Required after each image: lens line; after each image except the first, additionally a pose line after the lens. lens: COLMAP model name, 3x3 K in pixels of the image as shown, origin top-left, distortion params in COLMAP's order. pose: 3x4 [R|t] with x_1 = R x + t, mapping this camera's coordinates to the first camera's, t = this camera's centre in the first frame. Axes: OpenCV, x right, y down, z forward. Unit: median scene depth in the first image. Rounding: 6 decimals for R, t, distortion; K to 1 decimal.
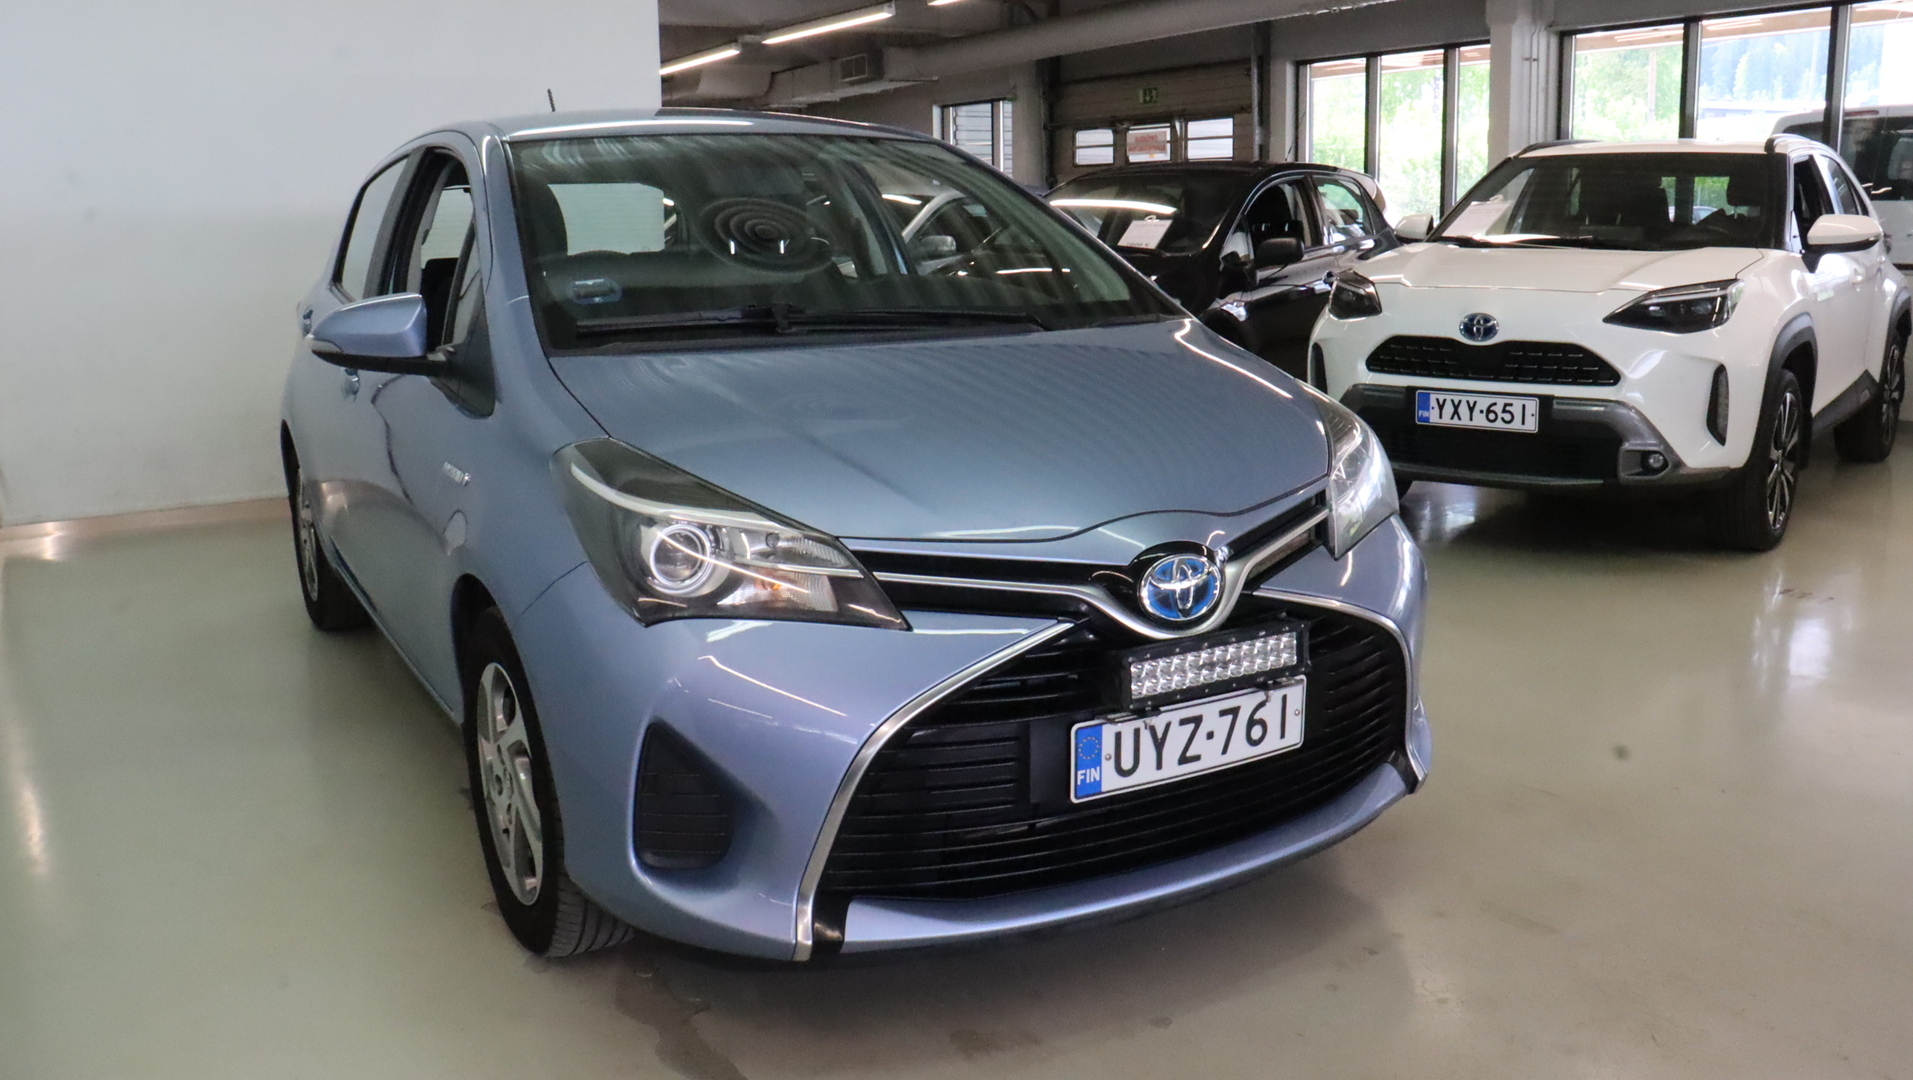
lens RADIAL K [[1733.7, 0, 956.5], [0, 1733.7, 540.0], [0, 0, 1]] dist [-0.168407, 0.138884]
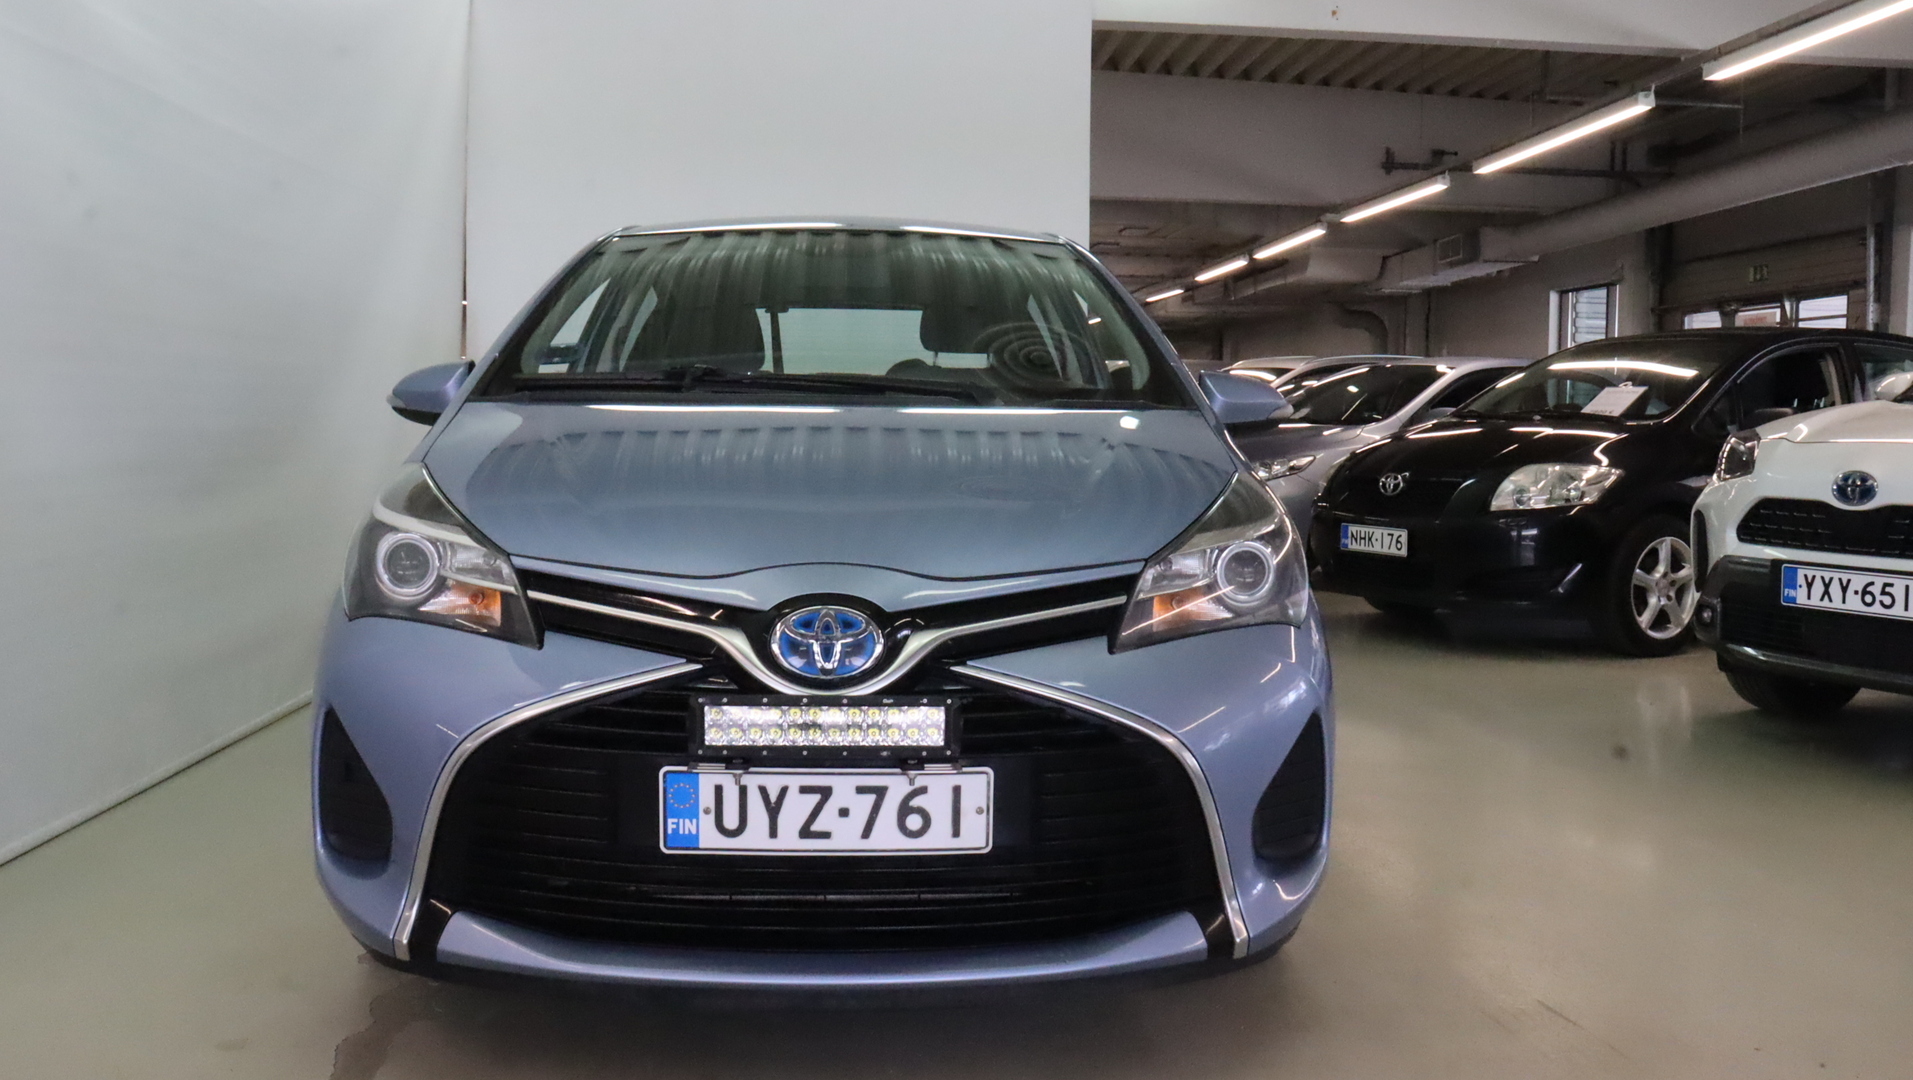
lens RADIAL K [[1706.1, 0, 951.8], [0, 1706.1, 531.4], [0, 0, 1]] dist [-0.205322, 0.211799]
pose [[0.871783, 0.055323, -0.486759, 0.310095], [-0.119909, 0.987477, -0.102523, 0.026752], [0.474992, 0.147745, 0.867499, 0.123637]]
